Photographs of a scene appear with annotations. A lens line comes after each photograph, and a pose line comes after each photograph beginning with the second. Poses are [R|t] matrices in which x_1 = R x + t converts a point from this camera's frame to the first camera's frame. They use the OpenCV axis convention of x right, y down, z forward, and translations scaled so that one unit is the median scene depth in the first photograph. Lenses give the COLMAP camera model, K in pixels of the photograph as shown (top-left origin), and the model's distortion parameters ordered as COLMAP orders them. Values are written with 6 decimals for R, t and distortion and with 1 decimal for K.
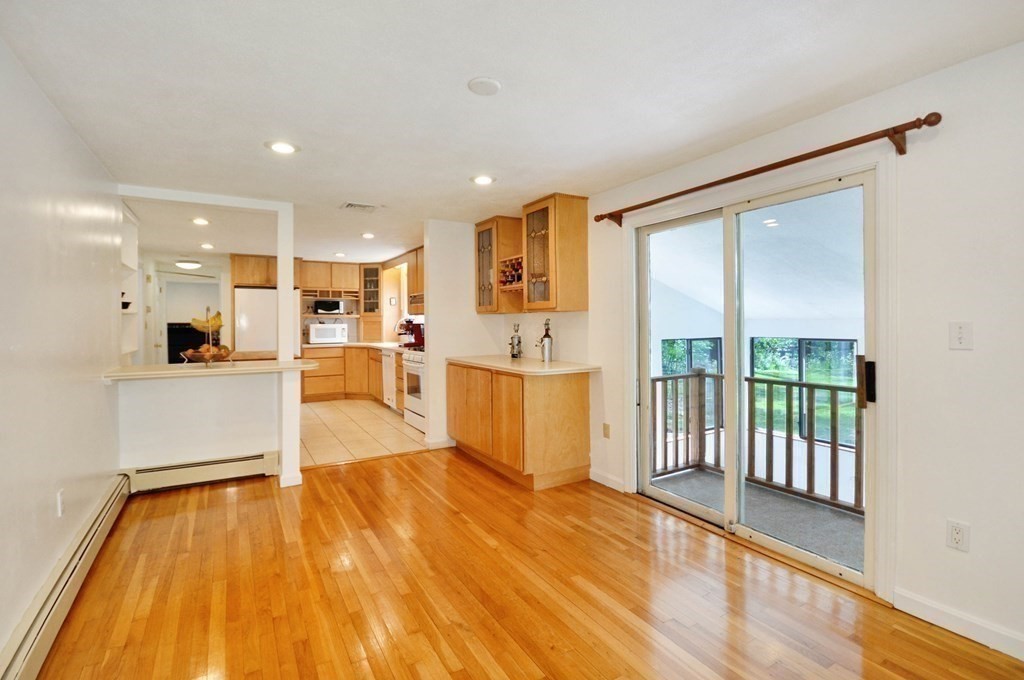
lens RADIAL K [[469.6, 0, 516.4], [0, 469.6, 318.9], [0, 0, 1]] dist [-0.001230, -0.000093]
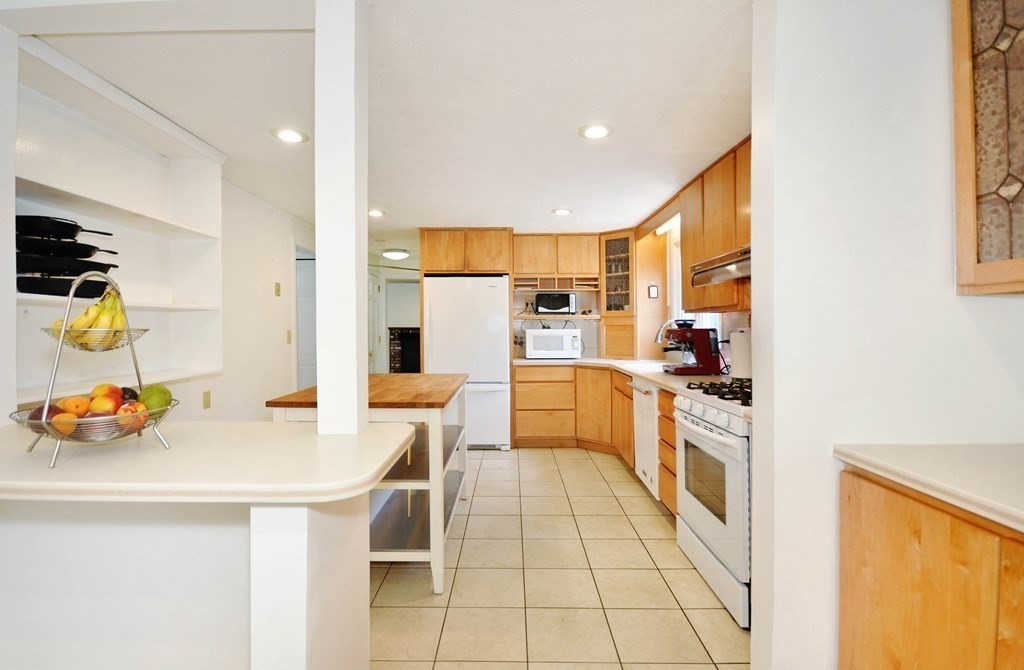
lens RADIAL K [[458.1, 0, 511.4], [0, 458.1, 324.5], [0, 0, 1]] dist [-0.003151, -0.000126]
pose [[0.848171, -0.000967, -0.529721, -0.113592], [0.002185, 0.999996, 0.001673, 0.003398], [0.529718, -0.002577, 0.848170, 0.434051]]
